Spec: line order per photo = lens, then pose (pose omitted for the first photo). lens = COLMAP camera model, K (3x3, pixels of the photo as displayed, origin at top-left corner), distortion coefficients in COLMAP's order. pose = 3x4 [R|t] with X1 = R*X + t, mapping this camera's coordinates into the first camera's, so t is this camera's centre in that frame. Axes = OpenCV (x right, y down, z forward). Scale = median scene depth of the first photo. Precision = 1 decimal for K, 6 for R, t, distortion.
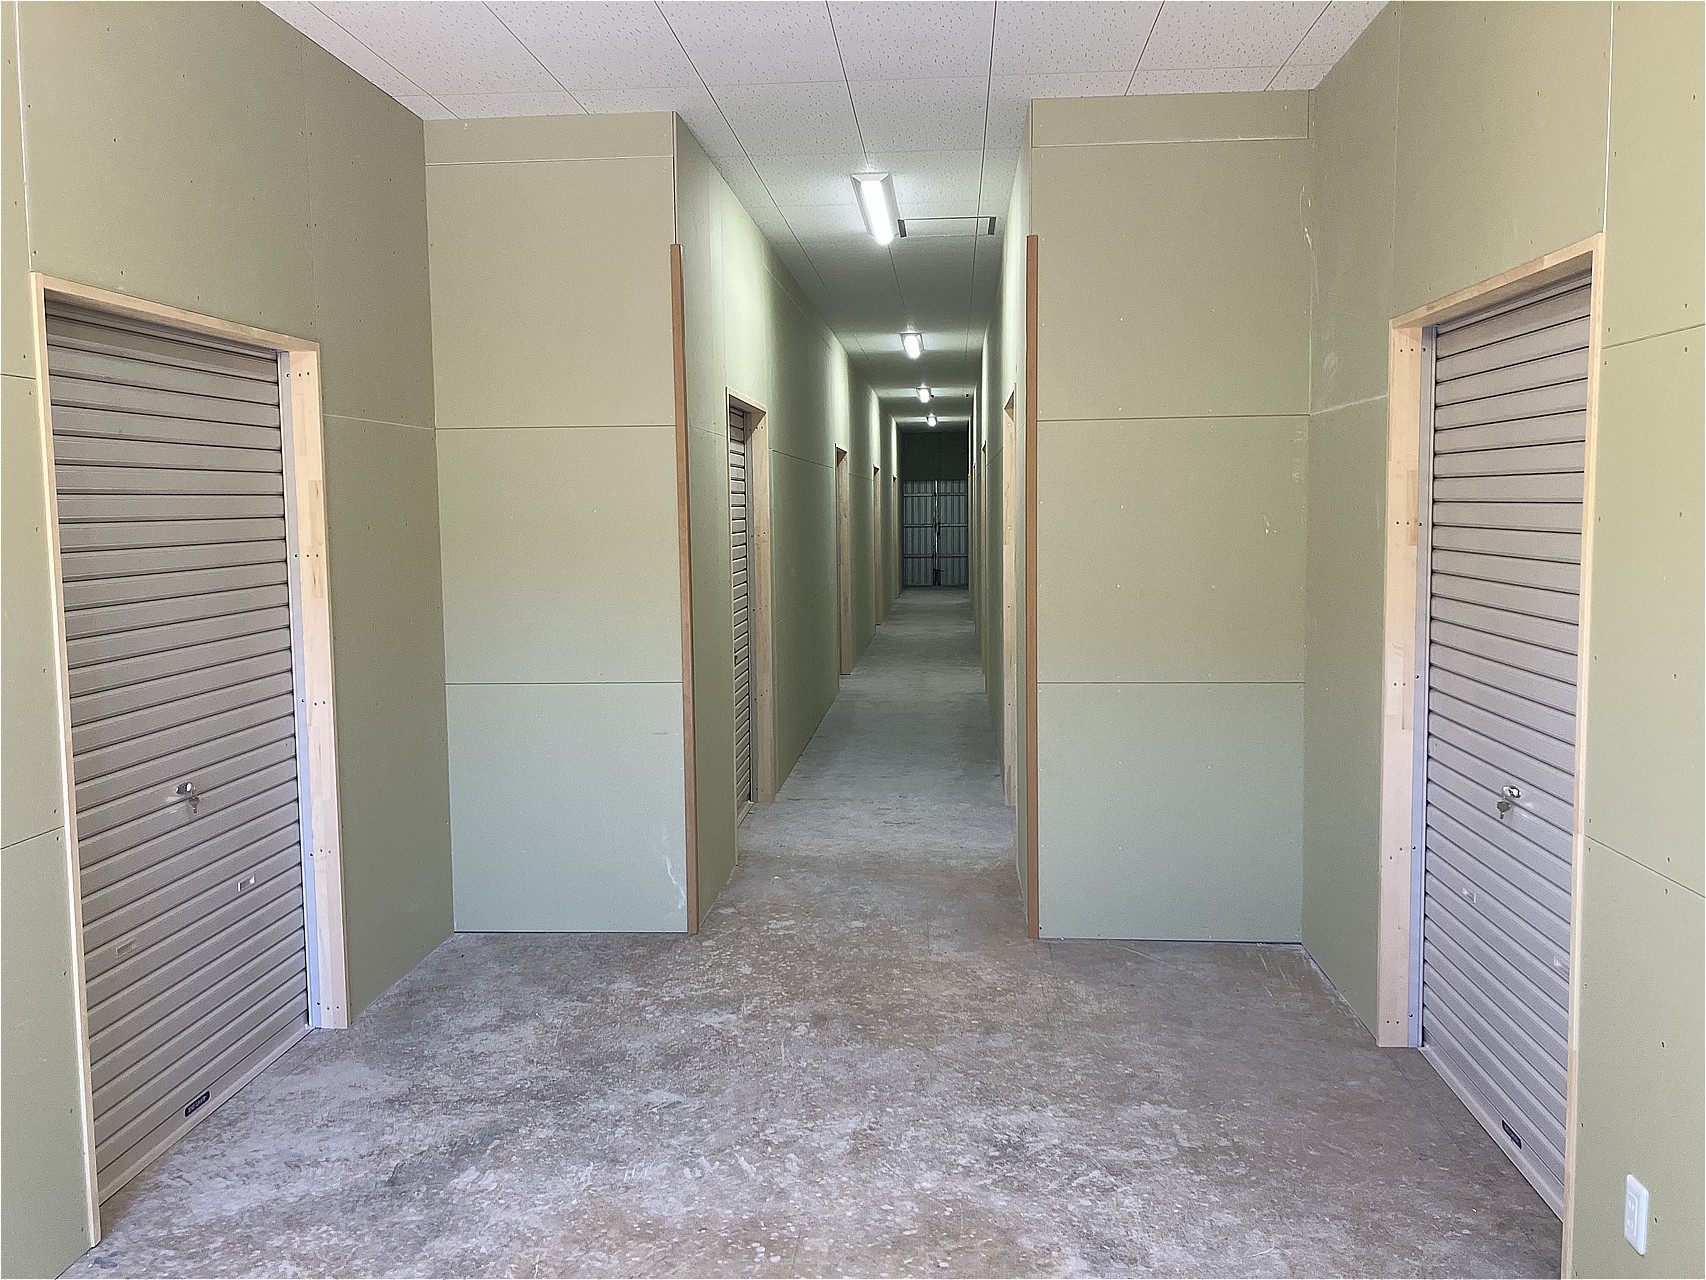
lens RADIAL K [[1385.3, 0, 853.0], [0, 1385.3, 640.0], [0, 0, 1]] dist [-0.010906, -0.004174]
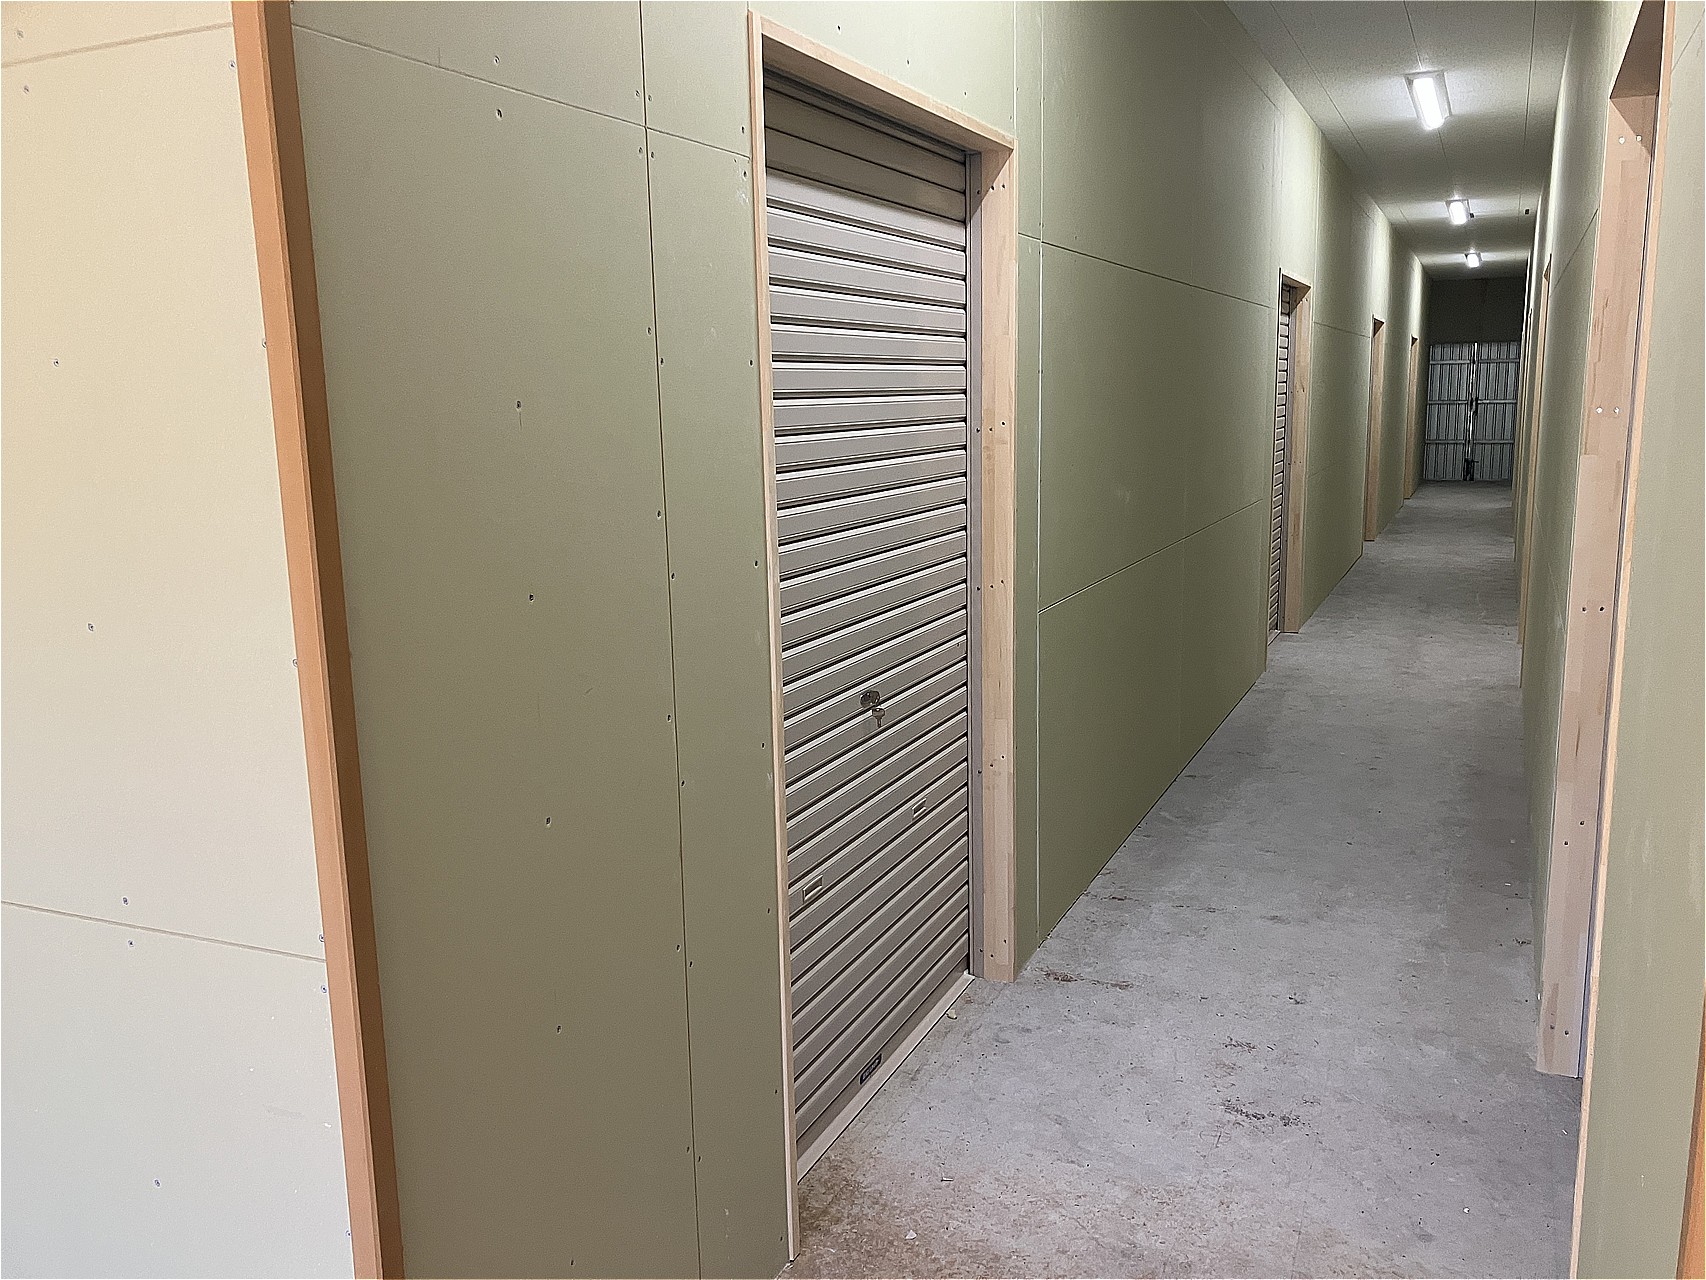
lens RADIAL K [[1385.3, 0, 853.0], [0, 1385.3, 640.0], [0, 0, 1]] dist [-0.010906, -0.004174]
pose [[0.934734, 0.059682, -0.350299, 0.017667], [-0.028544, 0.995220, 0.093394, -0.015184], [0.354199, -0.077299, 0.931970, 0.177909]]
